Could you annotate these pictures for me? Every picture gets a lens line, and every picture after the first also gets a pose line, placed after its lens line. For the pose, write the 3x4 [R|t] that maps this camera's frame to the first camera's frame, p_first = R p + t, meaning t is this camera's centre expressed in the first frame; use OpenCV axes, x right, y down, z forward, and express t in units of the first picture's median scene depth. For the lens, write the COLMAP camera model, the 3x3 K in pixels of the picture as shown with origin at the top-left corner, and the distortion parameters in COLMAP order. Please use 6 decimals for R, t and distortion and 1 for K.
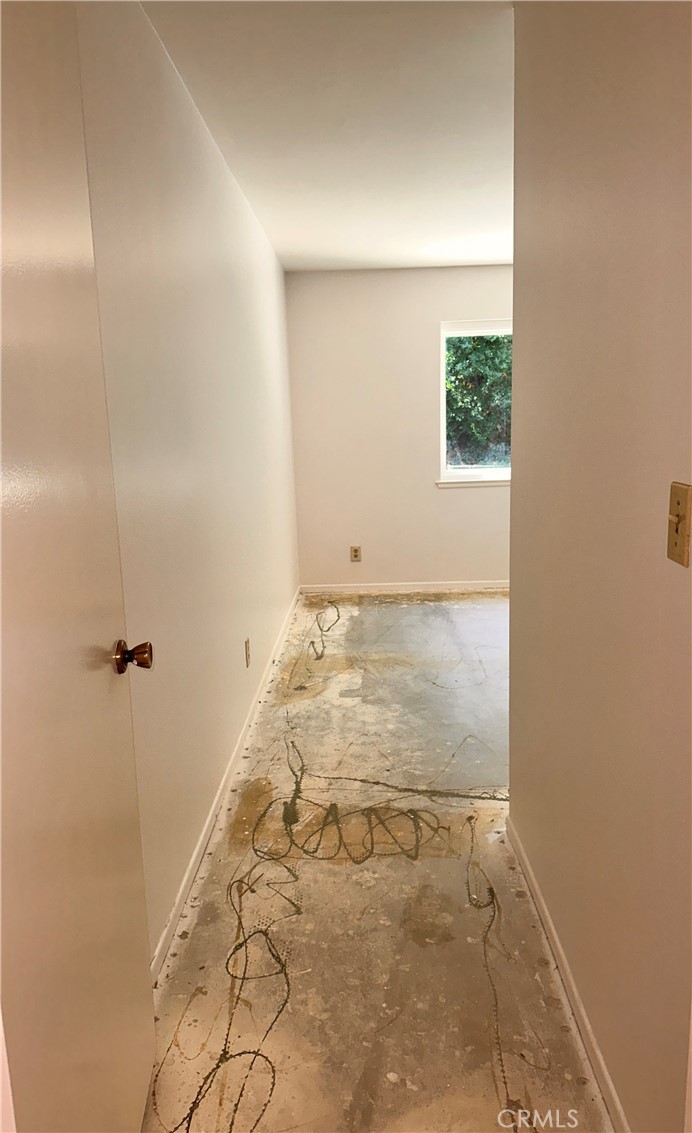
lens RADIAL K [[790.0, 0, 347.0], [0, 790.0, 564.1], [0, 0, 1]] dist [0.002748, 0.000020]
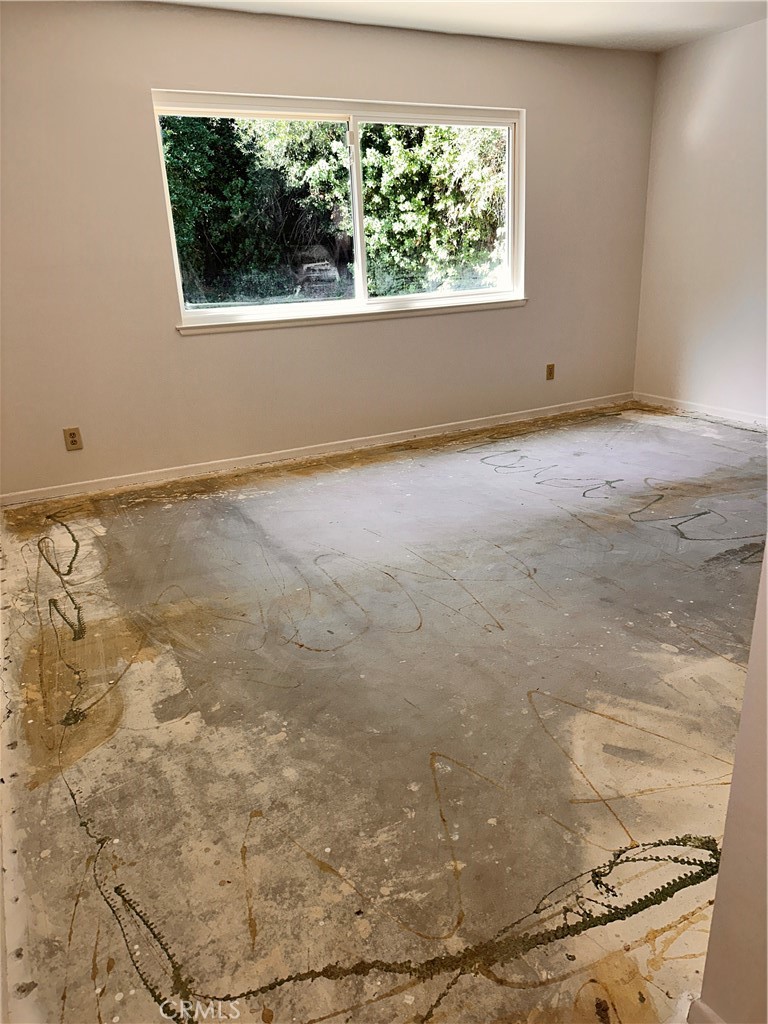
lens RADIAL K [[709.0, 0, 380.2], [0, 709.0, 509.3], [0, 0, 1]] dist [0.026305, -0.033574]
pose [[0.873439, -0.173303, 0.455050, -0.073055], [0.106258, 0.979836, 0.169208, -0.045621], [-0.475199, -0.099440, 0.874241, 0.481905]]
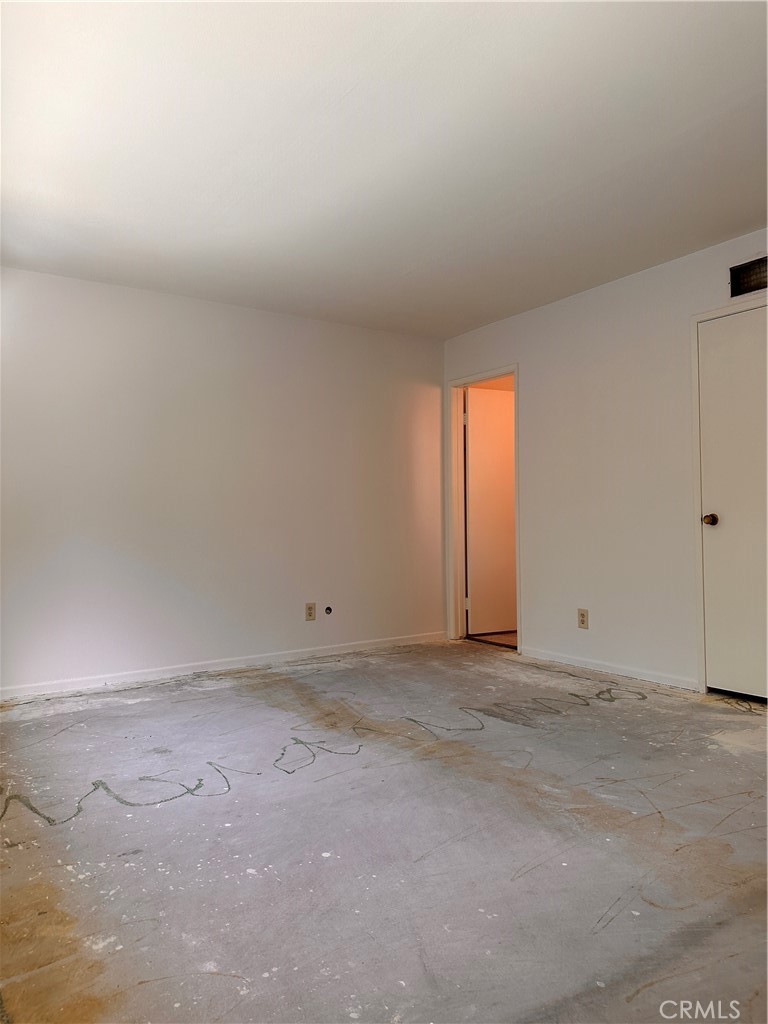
lens RADIAL K [[709.0, 0, 382.0], [0, 709.0, 512.2], [0, 0, 1]] dist [0.026305, -0.033574]
pose [[-0.577918, 0.045267, 0.814838, -0.066417], [0.168716, 0.983518, 0.065023, -0.169720], [-0.798465, 0.175054, -0.576030, 1.482622]]
